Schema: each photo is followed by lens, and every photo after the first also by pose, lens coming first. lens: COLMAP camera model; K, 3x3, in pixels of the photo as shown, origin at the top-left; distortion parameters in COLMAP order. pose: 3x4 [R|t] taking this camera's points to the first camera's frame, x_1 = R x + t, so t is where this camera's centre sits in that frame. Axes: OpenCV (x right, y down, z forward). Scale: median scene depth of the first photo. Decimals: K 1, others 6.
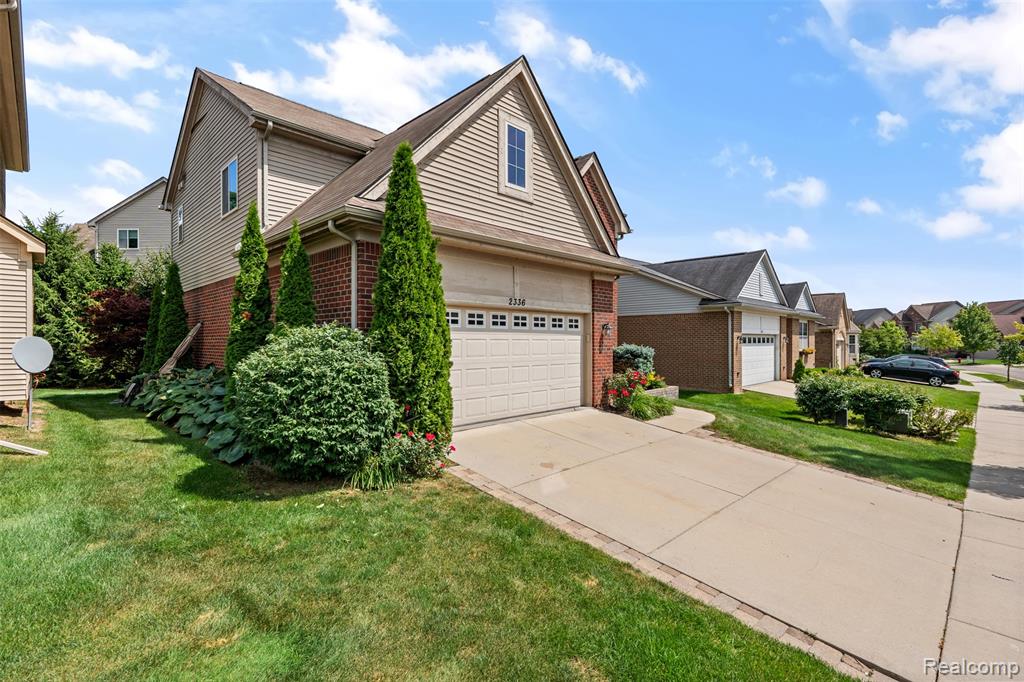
lens RADIAL K [[478.9, 0, 508.4], [0, 478.9, 341.2], [0, 0, 1]] dist [-0.002899, -0.000114]
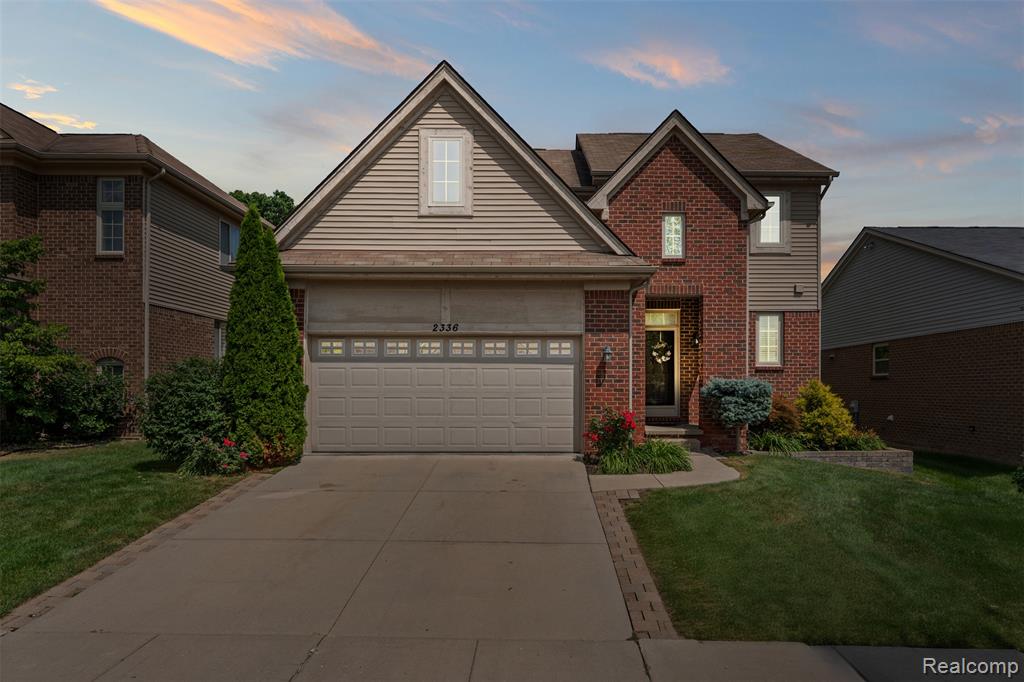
lens RADIAL K [[612.0, 0, 531.4], [0, 612.0, 386.7], [0, 0, 1]] dist [0.001115, 0.000267]
pose [[0.703963, 0.001973, -0.710234, 0.964182], [-0.002025, 0.999998, 0.000771, 0.030738], [0.710233, 0.000896, 0.703966, 0.279548]]
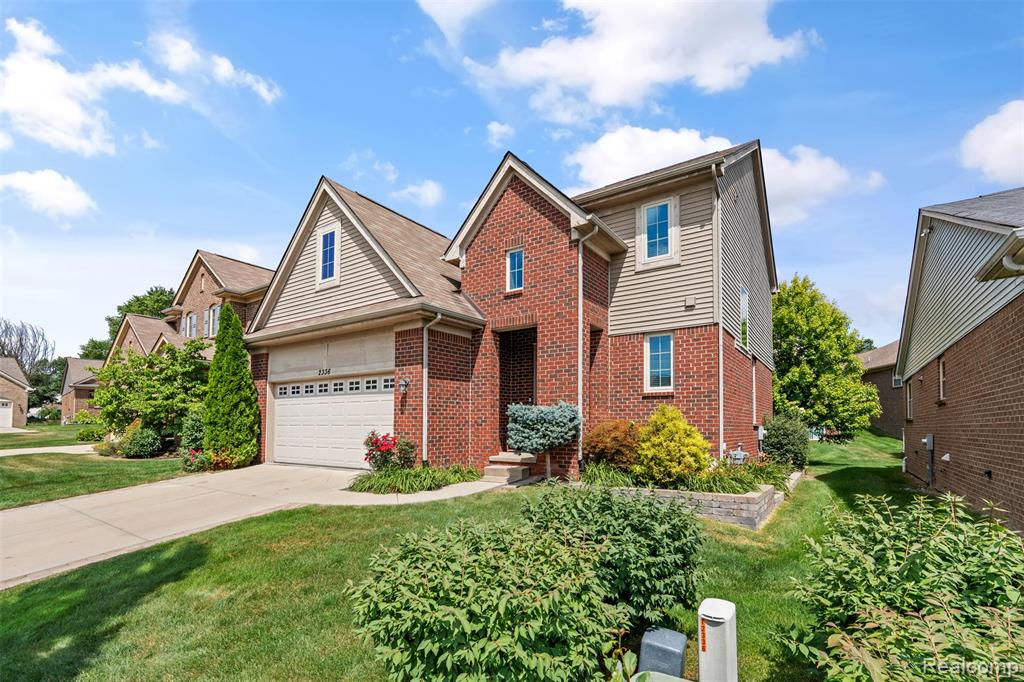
lens RADIAL K [[465.6, 0, 516.3], [0, 465.6, 406.5], [0, 0, 1]] dist [-0.000731, -0.000052]
pose [[0.180409, -0.040772, -0.982746, 1.257118], [0.000915, 0.999147, -0.041285, 0.054713], [0.983591, 0.006549, 0.180292, 1.248185]]
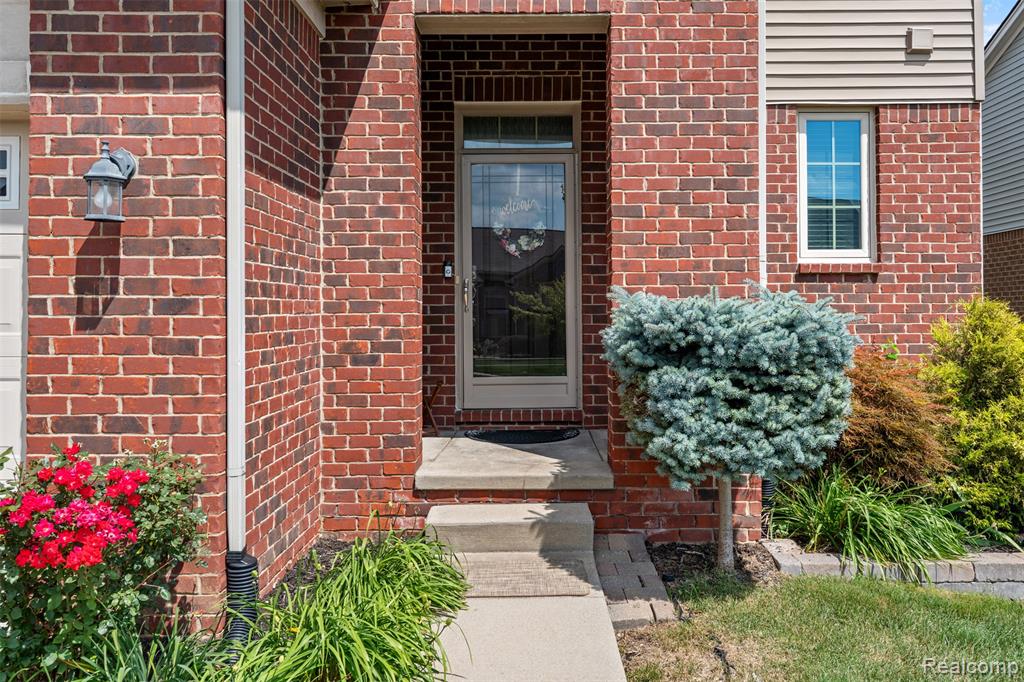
lens RADIAL K [[777.0, 0, 526.1], [0, 777.0, 301.9], [0, 0, 1]] dist [0.013882, -0.000108]
pose [[0.700908, -0.013278, -0.713128, 0.600768], [0.002245, 0.999863, -0.016410, 0.024229], [0.713248, 0.009901, 0.700842, 1.087007]]
